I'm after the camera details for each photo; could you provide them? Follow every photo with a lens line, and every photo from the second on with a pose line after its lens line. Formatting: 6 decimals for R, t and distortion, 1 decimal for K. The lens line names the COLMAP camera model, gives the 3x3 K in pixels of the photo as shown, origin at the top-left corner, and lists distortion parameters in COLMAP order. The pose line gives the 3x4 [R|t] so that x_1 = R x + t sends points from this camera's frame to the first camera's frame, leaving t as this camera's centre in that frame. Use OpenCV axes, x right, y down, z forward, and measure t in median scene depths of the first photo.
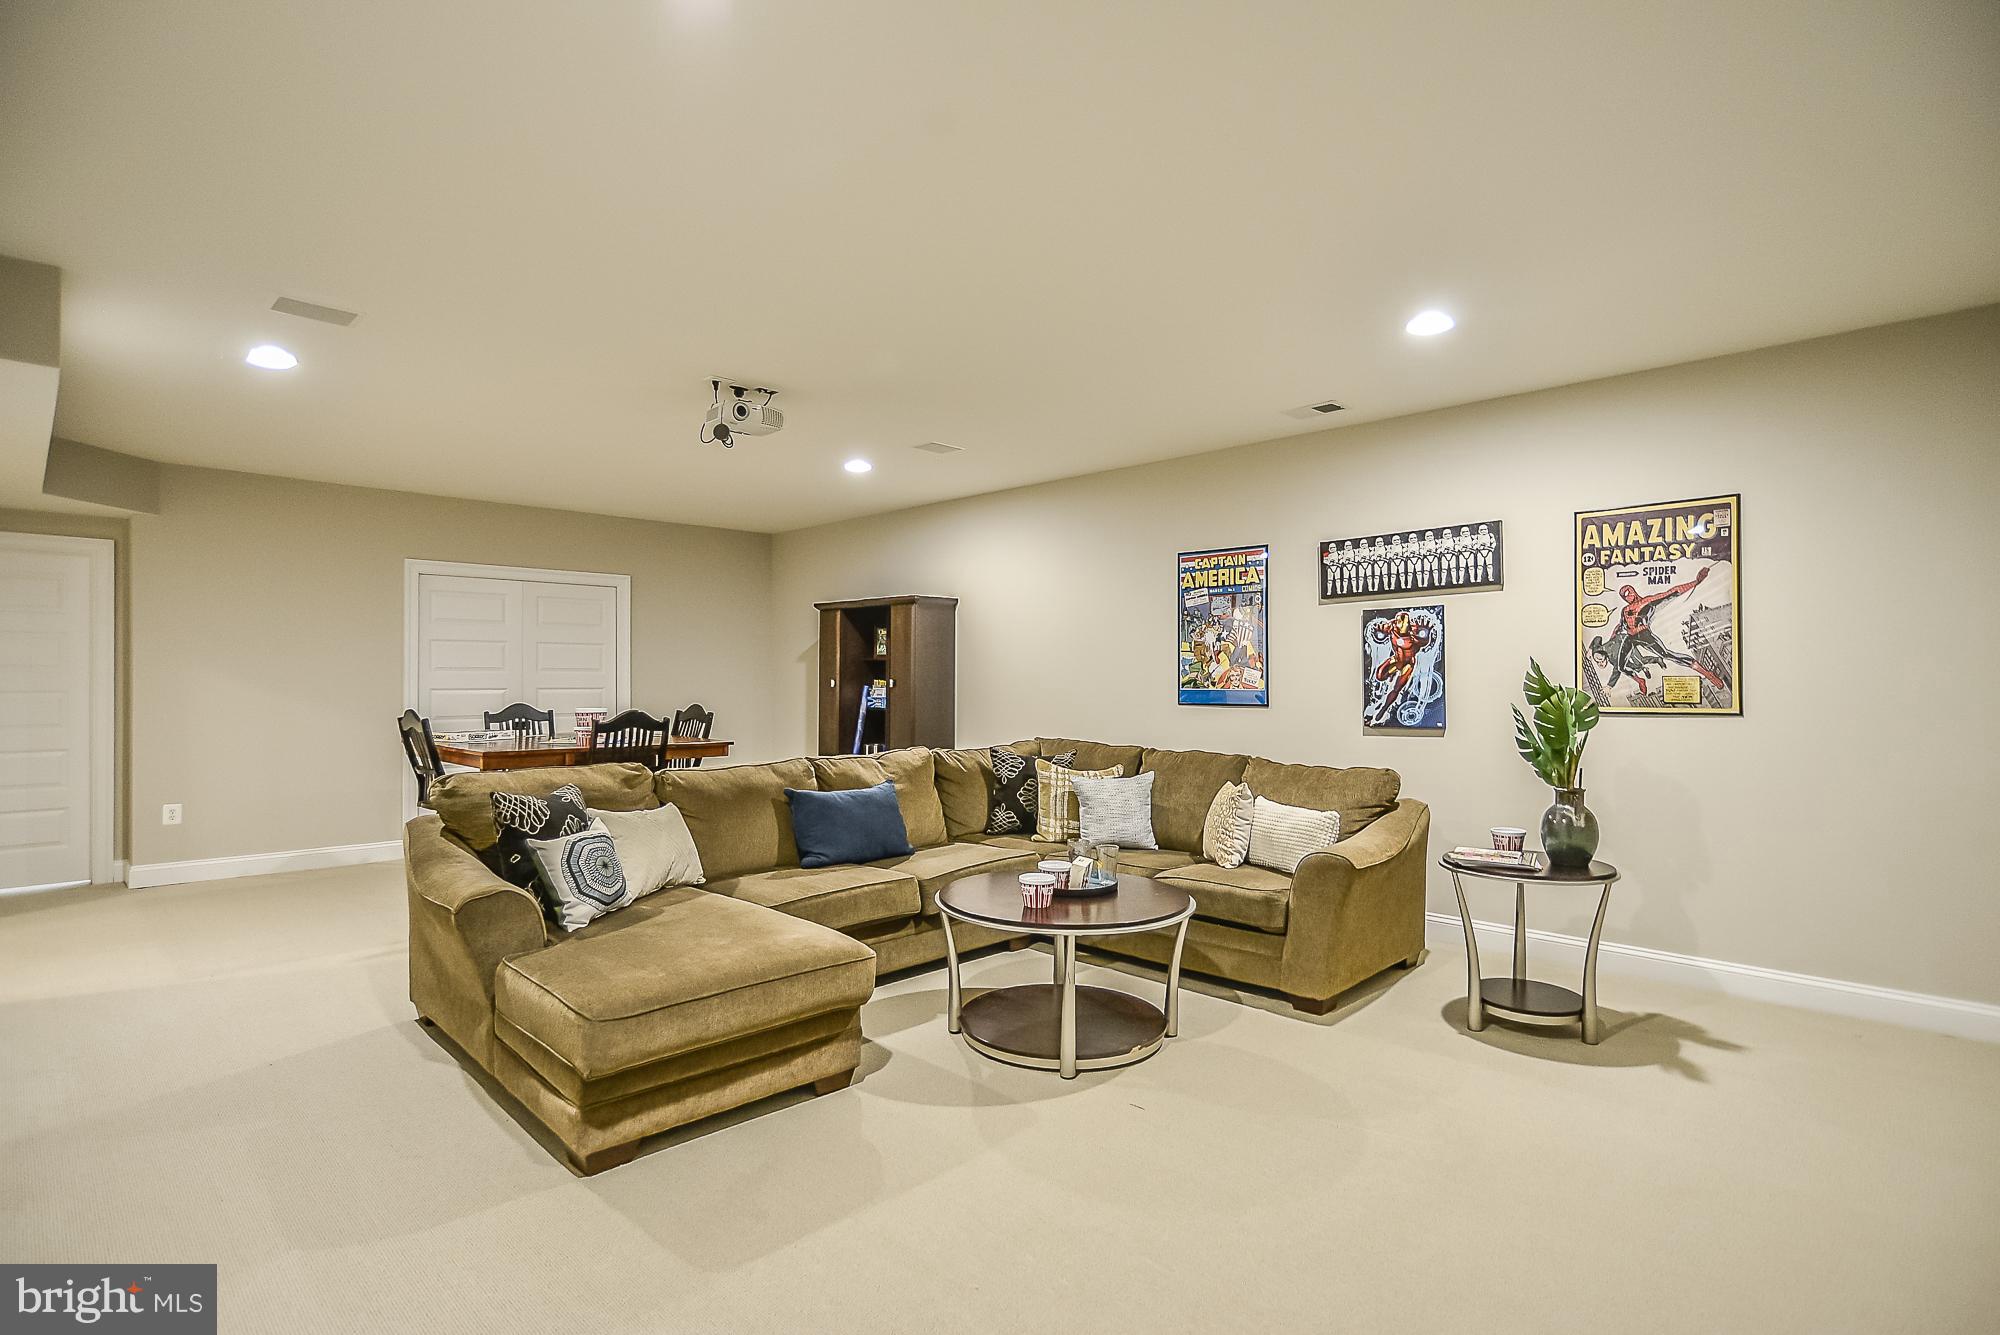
lens RADIAL K [[1007.7, 0, 995.8], [0, 1007.7, 668.2], [0, 0, 1]] dist [-0.000058, 0.000617]
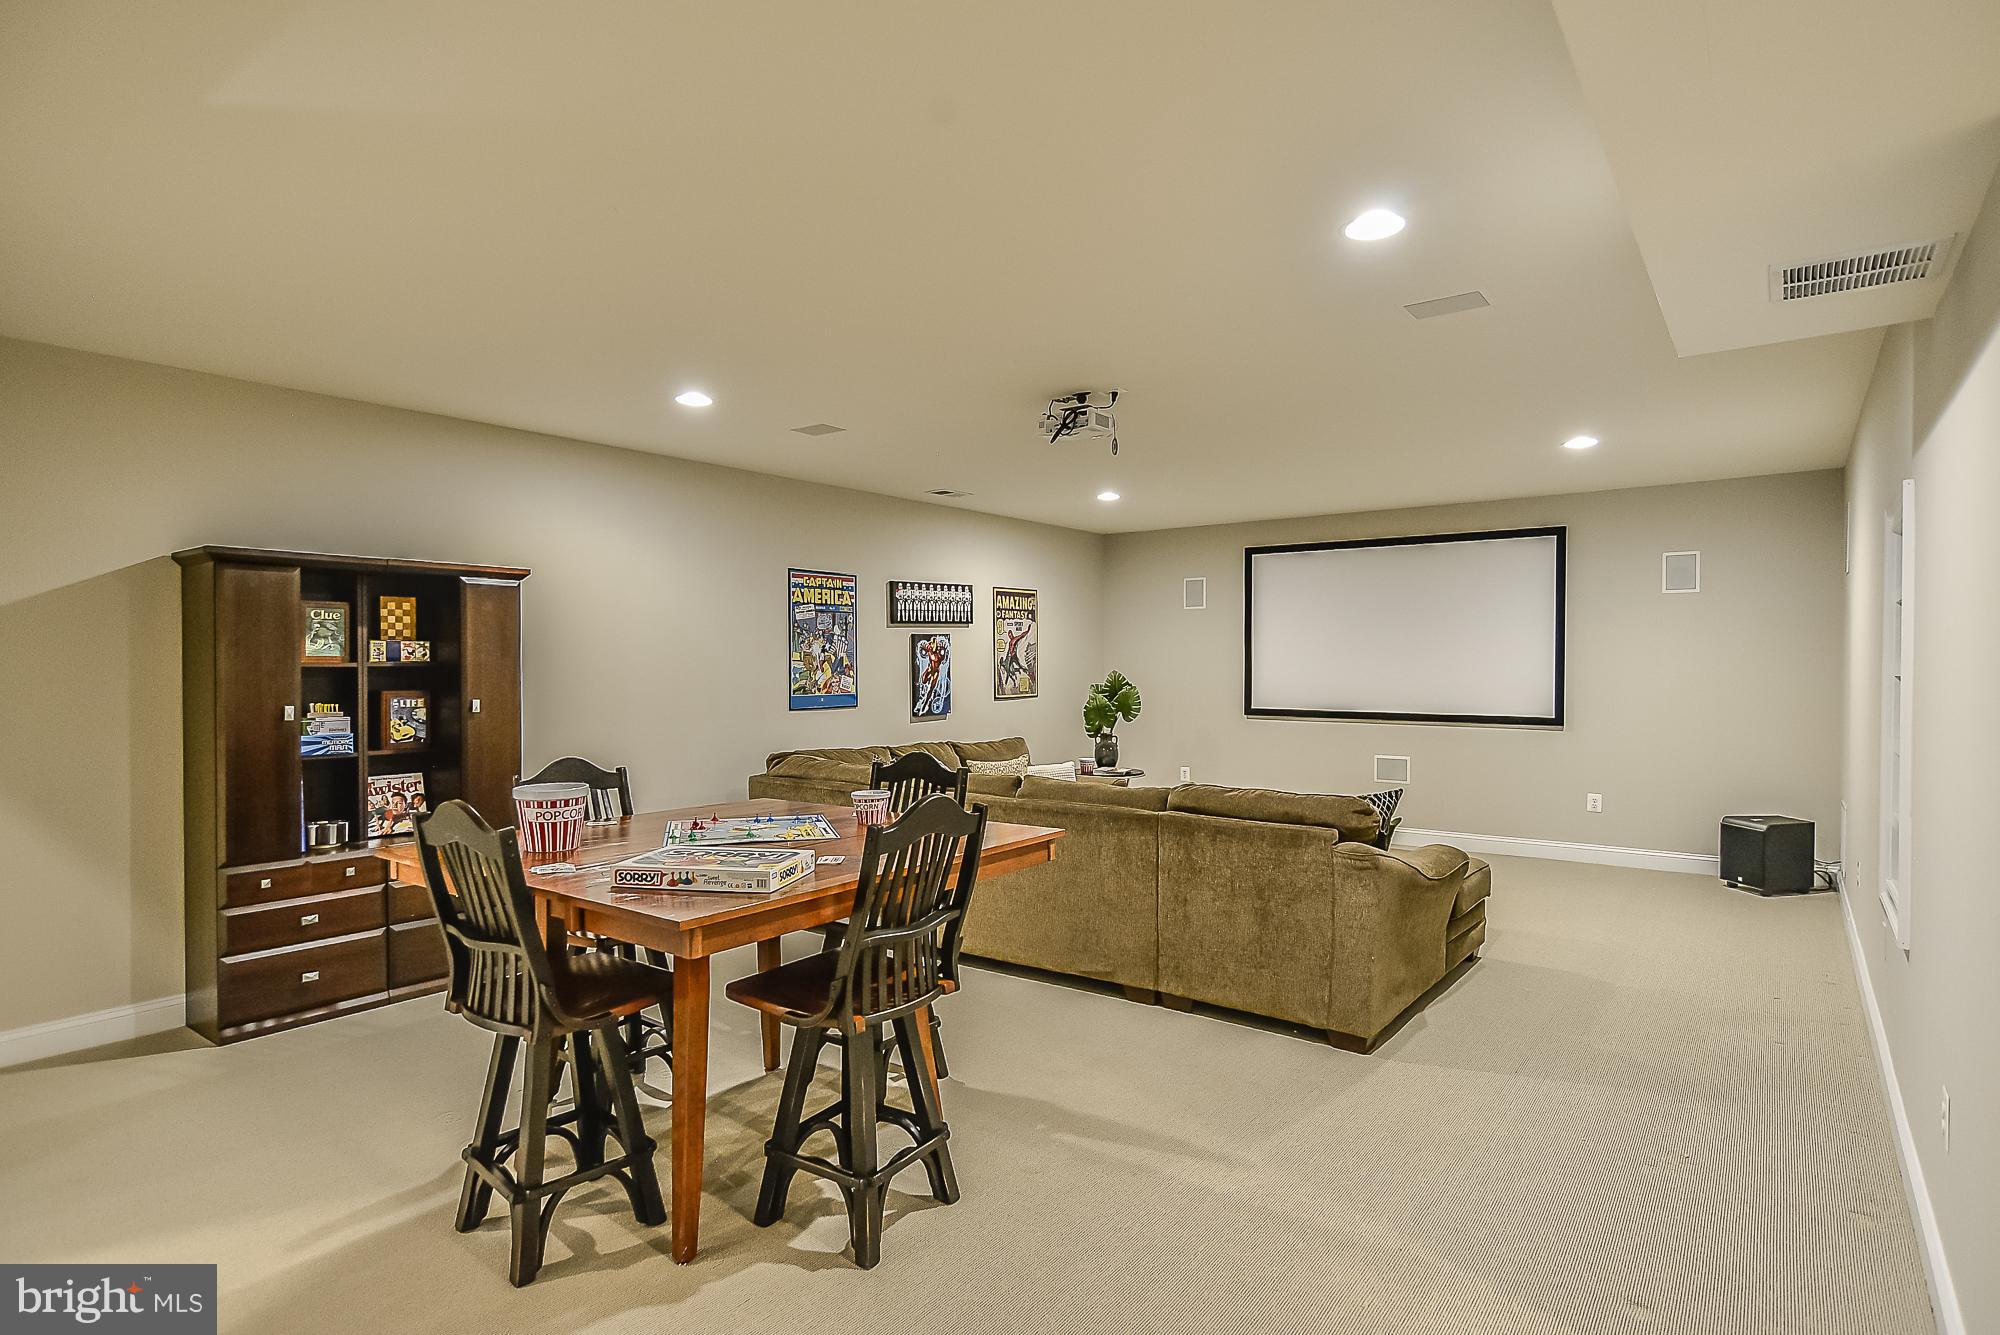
lens RADIAL K [[1007.7, 0, 996.4], [0, 1007.7, 668.8], [0, 0, 1]] dist [-0.000058, 0.000617]
pose [[-0.121434, -0.006259, 0.992580, -0.978166], [-0.004307, 0.999974, 0.005778, -0.016411], [-0.992590, -0.003573, -0.121458, 0.989170]]
